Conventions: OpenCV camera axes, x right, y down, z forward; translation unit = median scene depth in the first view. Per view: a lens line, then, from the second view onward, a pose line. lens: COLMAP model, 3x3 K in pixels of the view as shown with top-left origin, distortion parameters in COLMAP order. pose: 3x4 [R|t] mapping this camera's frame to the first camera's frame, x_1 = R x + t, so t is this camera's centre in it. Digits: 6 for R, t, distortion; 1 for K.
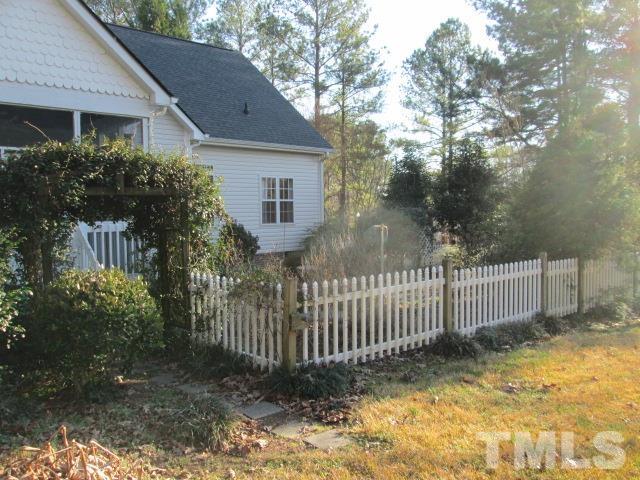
lens RADIAL K [[527.2, 0, 320.0], [0, 527.2, 240.0], [0, 0, 1]] dist [0.013466, 0.003286]
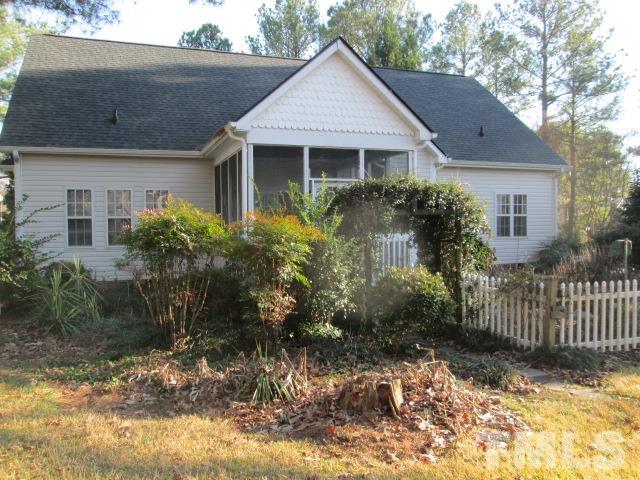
lens RADIAL K [[538.8, 0, 320.0], [0, 538.8, 240.0], [0, 0, 1]] dist [-0.027312, 0.006038]
pose [[0.926567, 0.014998, -0.375830, -0.028567], [-0.023989, 0.999527, -0.019256, 0.004867], [0.375363, 0.026858, 0.926489, -0.143871]]
